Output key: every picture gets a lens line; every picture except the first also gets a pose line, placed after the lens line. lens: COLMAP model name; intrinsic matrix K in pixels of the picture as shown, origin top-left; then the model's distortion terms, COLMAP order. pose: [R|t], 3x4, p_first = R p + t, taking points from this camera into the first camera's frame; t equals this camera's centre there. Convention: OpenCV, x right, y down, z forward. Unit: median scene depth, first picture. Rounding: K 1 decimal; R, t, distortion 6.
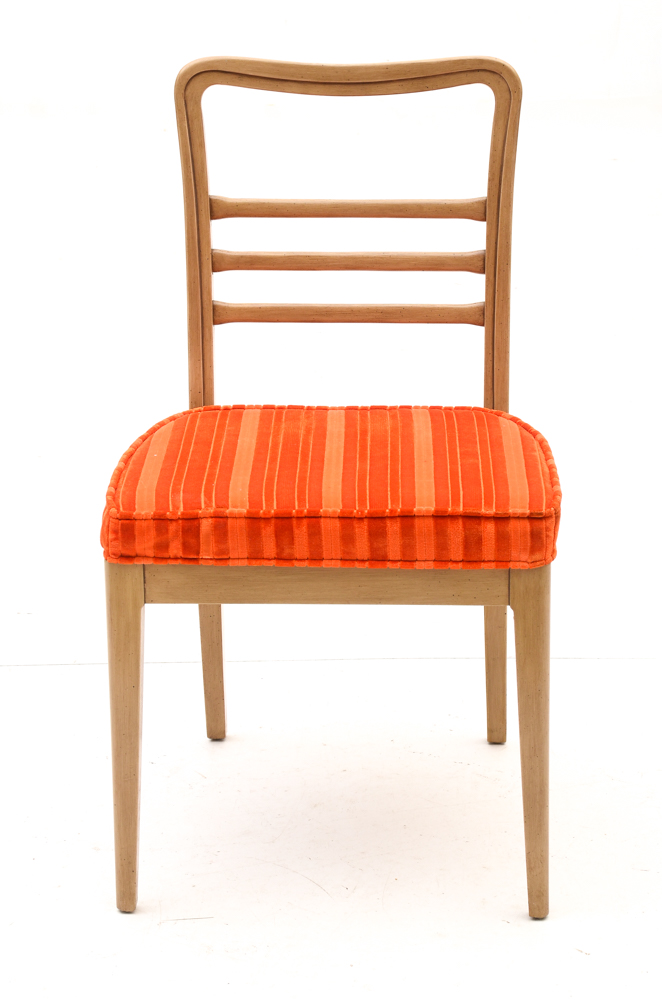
lens RADIAL K [[2924.2, 0, 331.0], [0, 2924.2, 500.0], [0, 0, 1]] dist [1.096668, 0.406538]
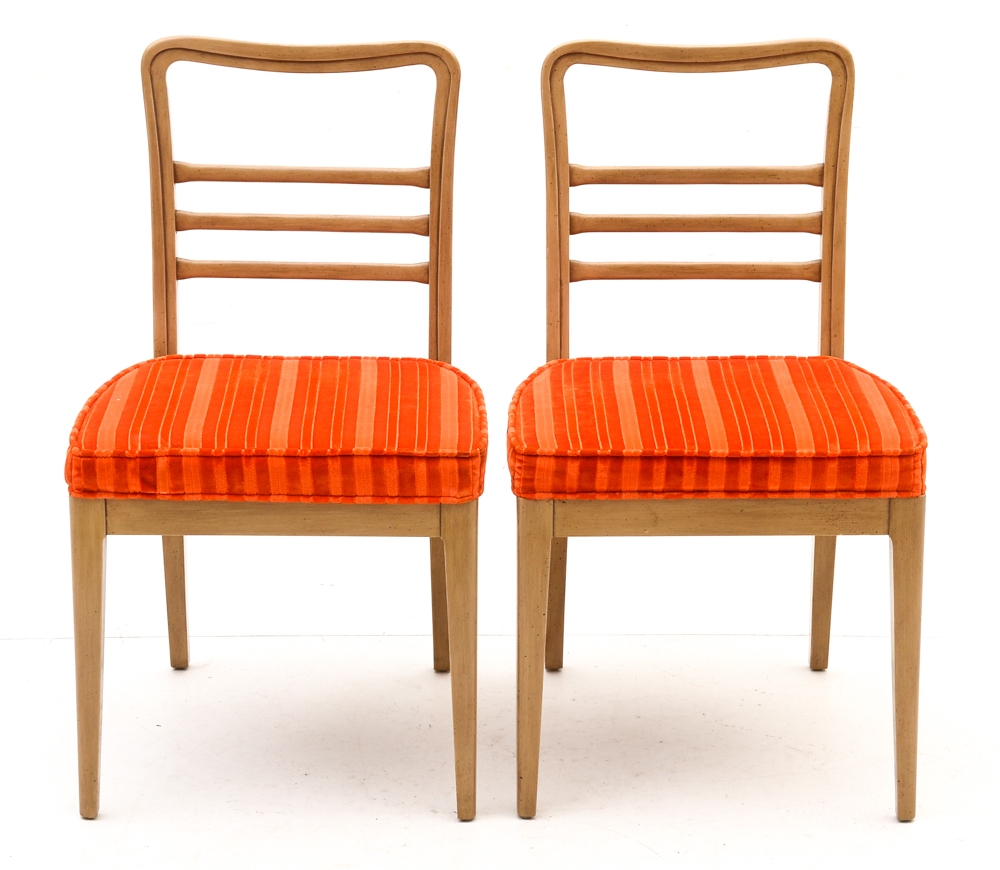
lens RADIAL K [[3439.4, 0, 500.0], [0, 3439.4, 435.0], [0, 0, 1]] dist [0.903263, -1.235633]
pose [[0.999530, 0.005231, 0.030212, 0.041520], [-0.004869, 0.999916, -0.012022, 0.012310], [-0.030273, 0.011869, 0.999471, -0.282305]]
